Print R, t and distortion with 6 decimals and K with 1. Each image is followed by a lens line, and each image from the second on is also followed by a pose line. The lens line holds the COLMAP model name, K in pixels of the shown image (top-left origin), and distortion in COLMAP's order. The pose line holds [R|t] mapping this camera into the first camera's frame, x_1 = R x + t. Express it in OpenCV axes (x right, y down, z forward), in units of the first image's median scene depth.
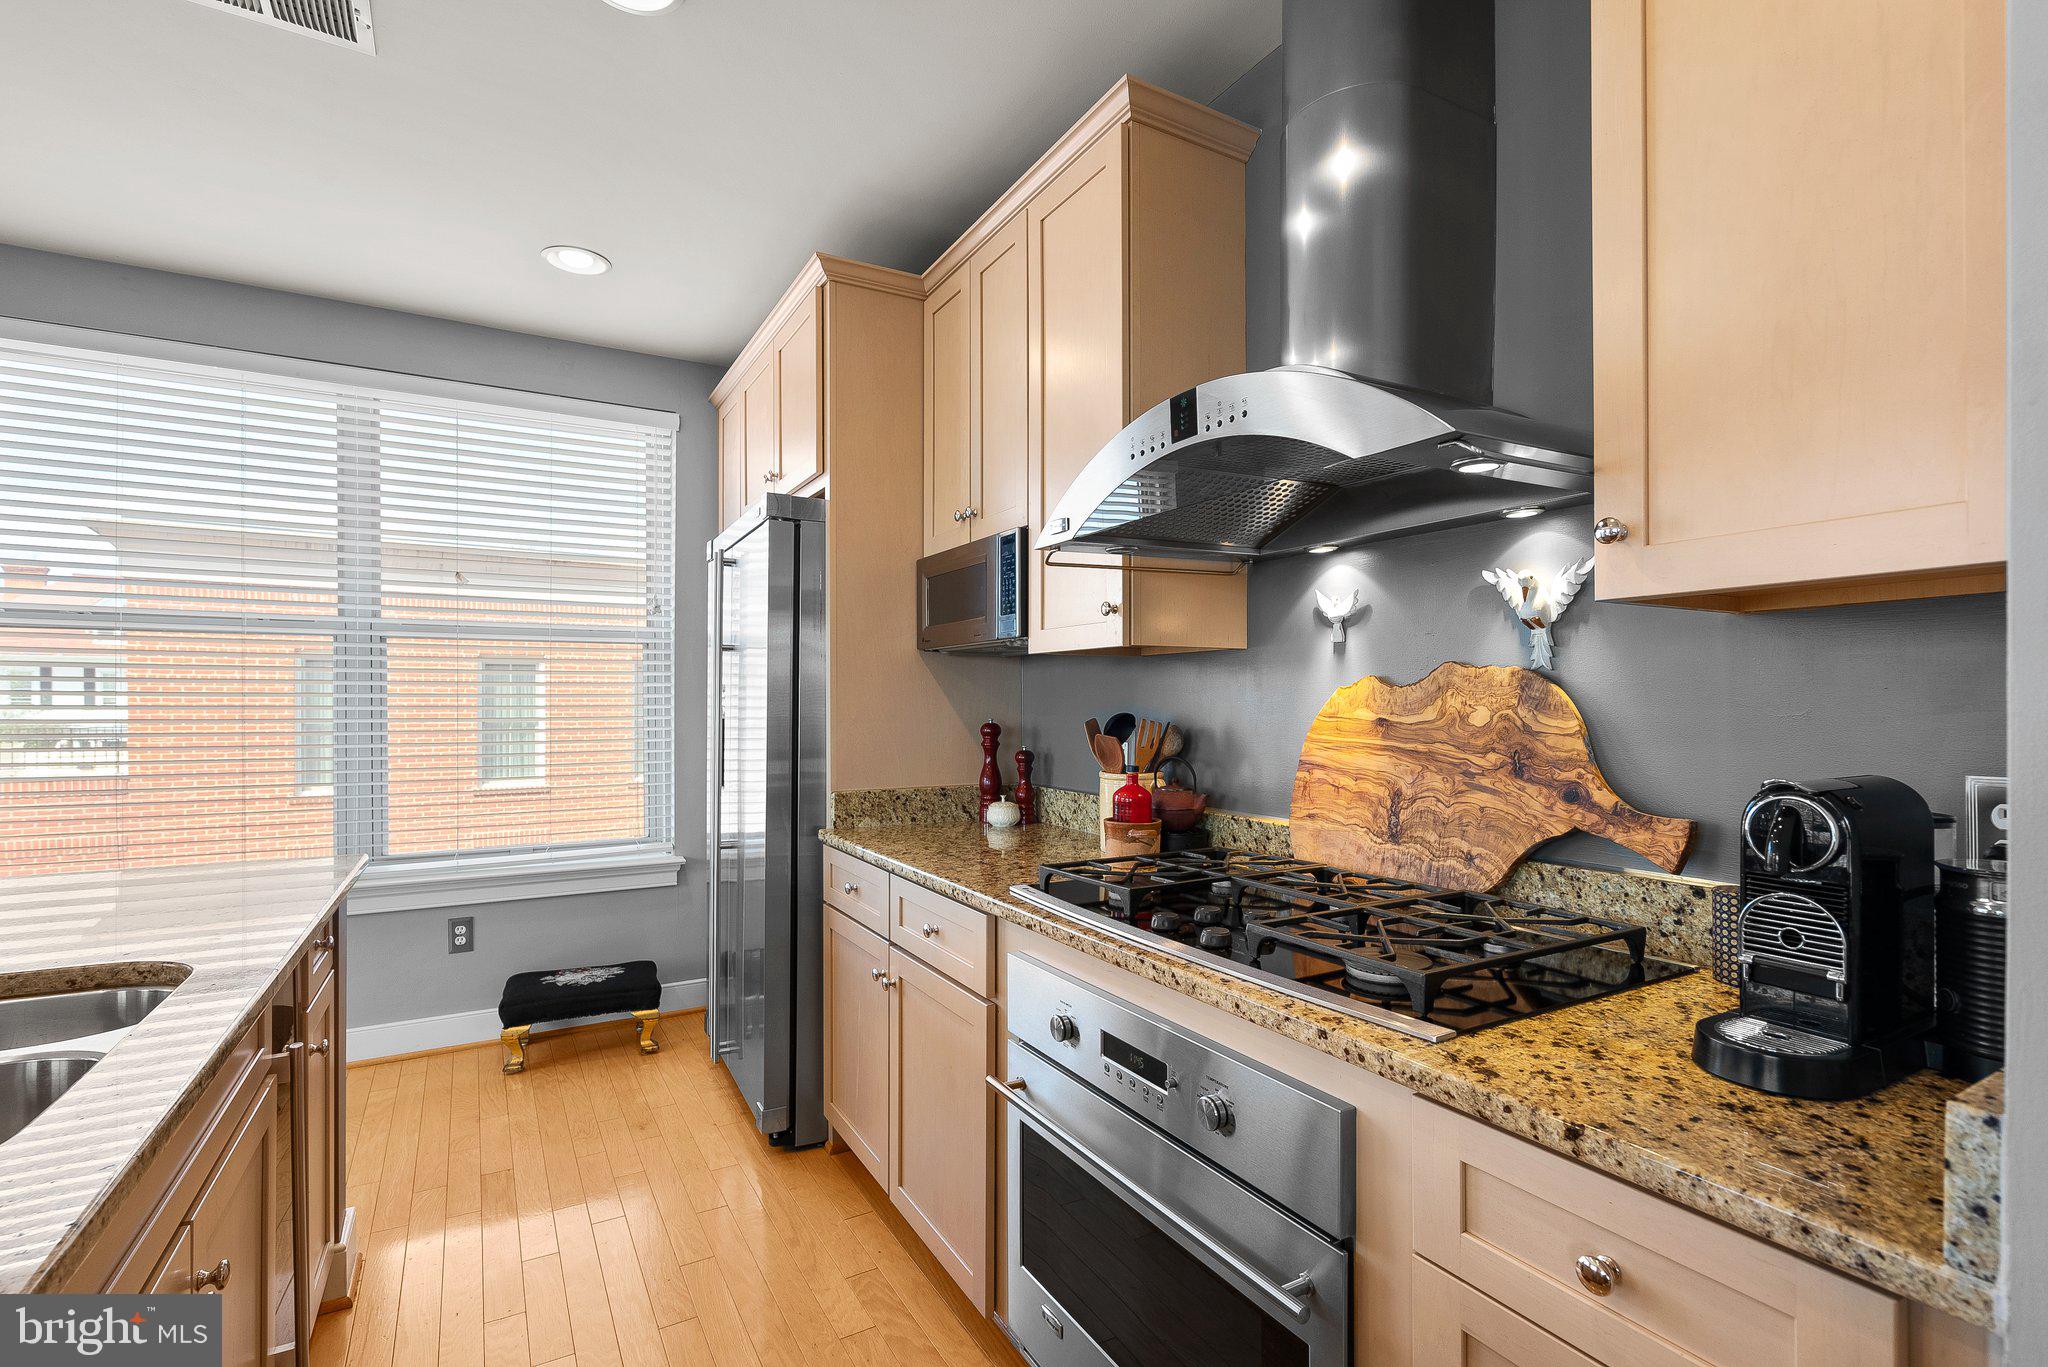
lens RADIAL K [[952.4, 0, 1010.0], [0, 952.4, 704.5], [0, 0, 1]] dist [-0.002674, 0.000947]
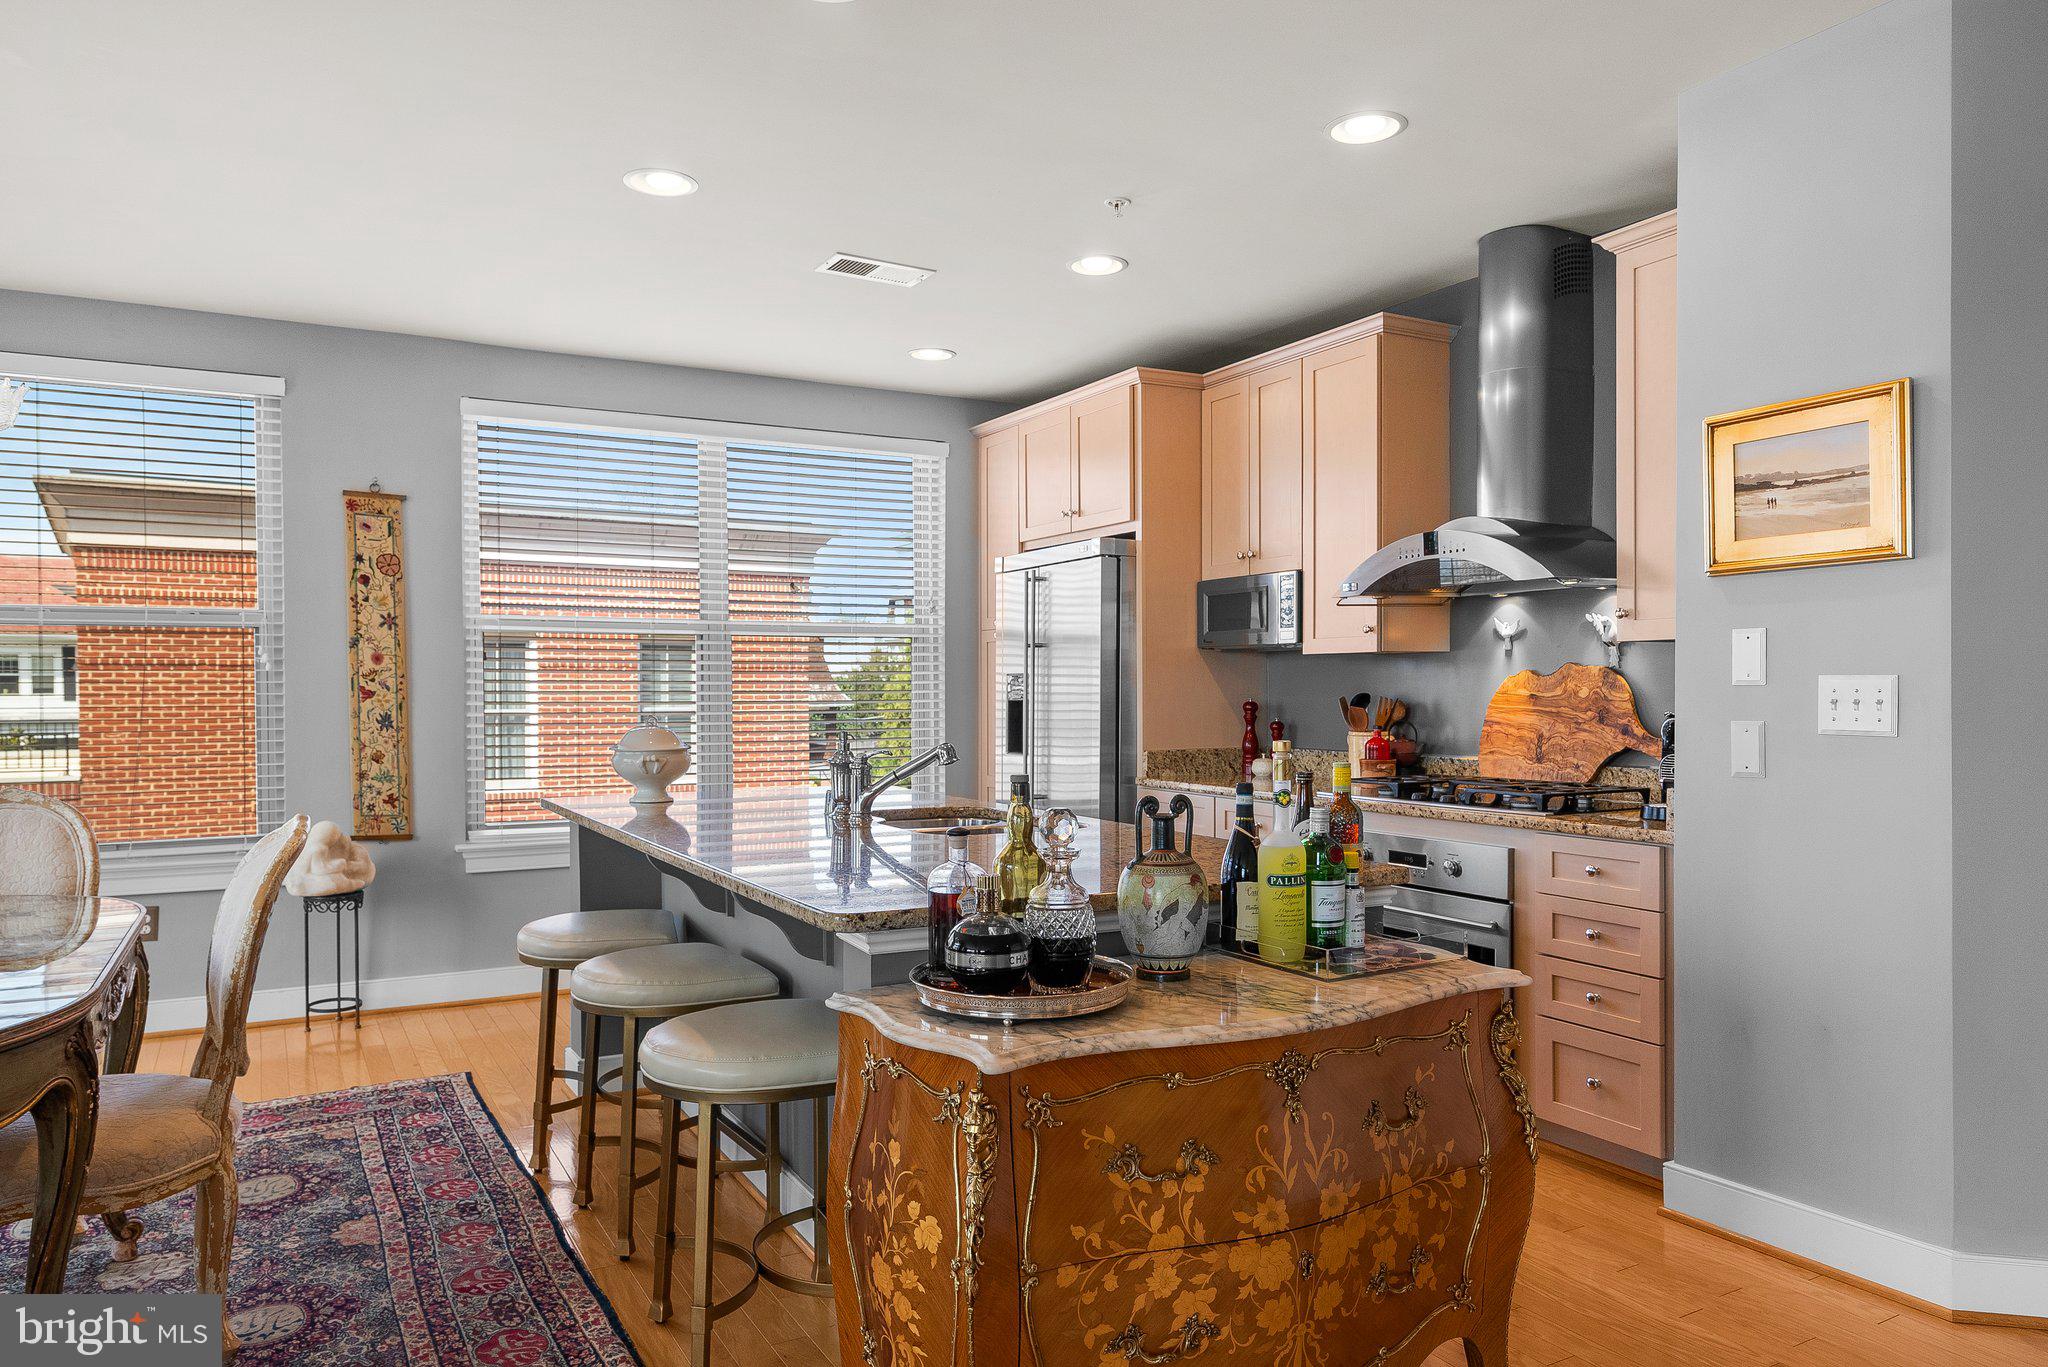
lens RADIAL K [[1368.8, 0, 1022.0], [0, 1368.8, 709.9], [0, 0, 1]] dist [0.011274, 0.003674]
pose [[0.999942, -0.003608, -0.010125, -0.569584], [0.003751, 0.999893, 0.014107, 0.004934], [0.010073, -0.014145, 0.999849, -1.665942]]
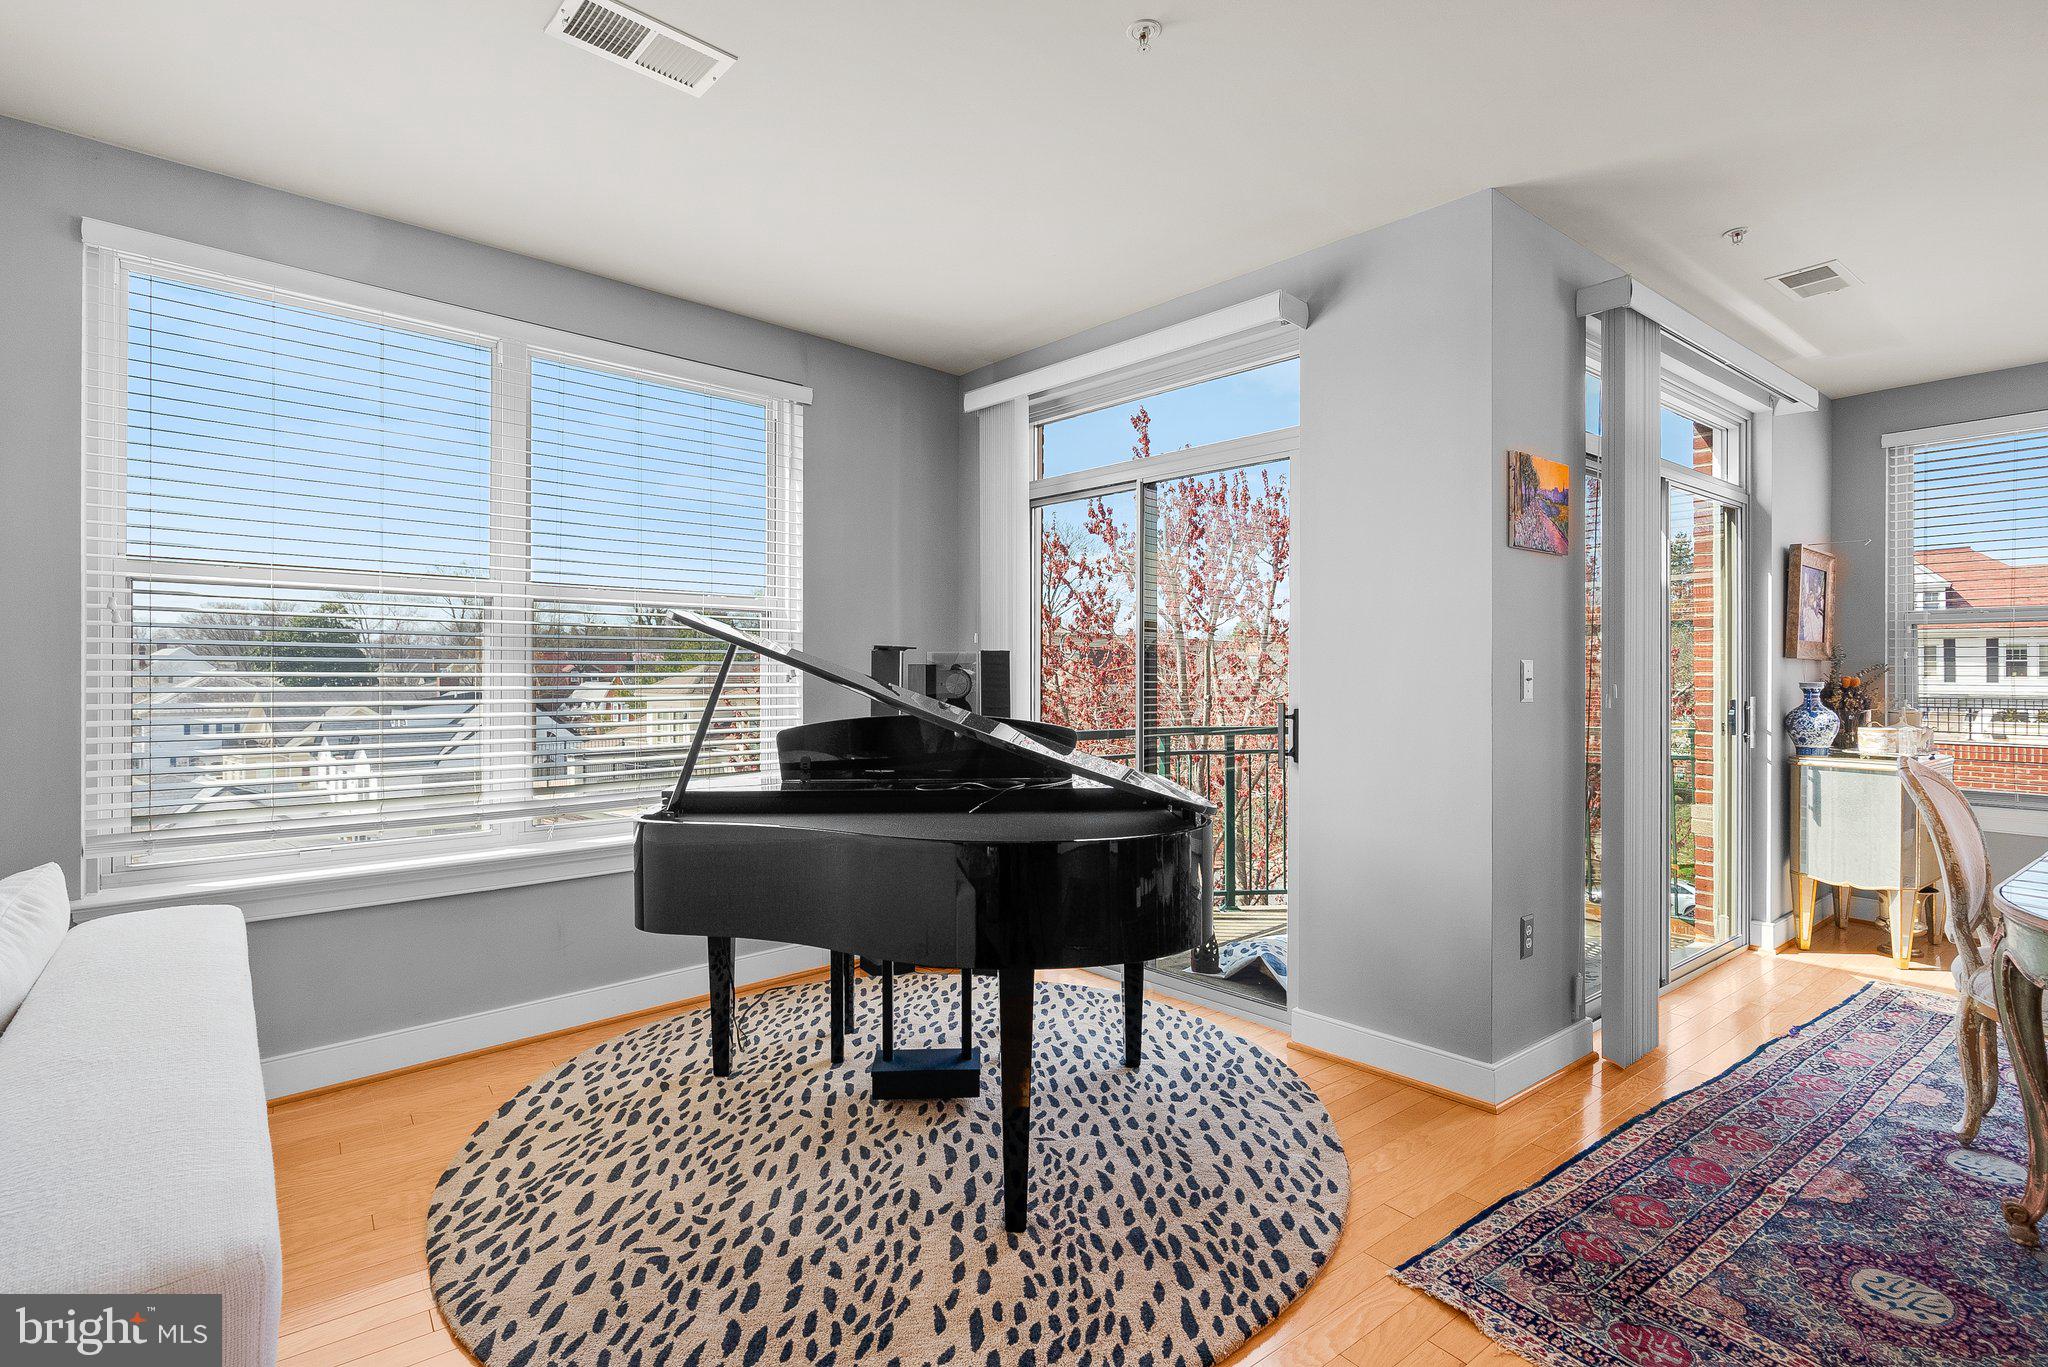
lens RADIAL K [[952.4, 0, 1021.0], [0, 952.4, 672.2], [0, 0, 1]] dist [-0.002674, 0.000947]
pose [[0.132415, -0.001374, -0.991193, -0.947427], [-0.002511, 0.999995, -0.001721, 0.008561], [0.991191, 0.002716, 0.132411, -2.106177]]
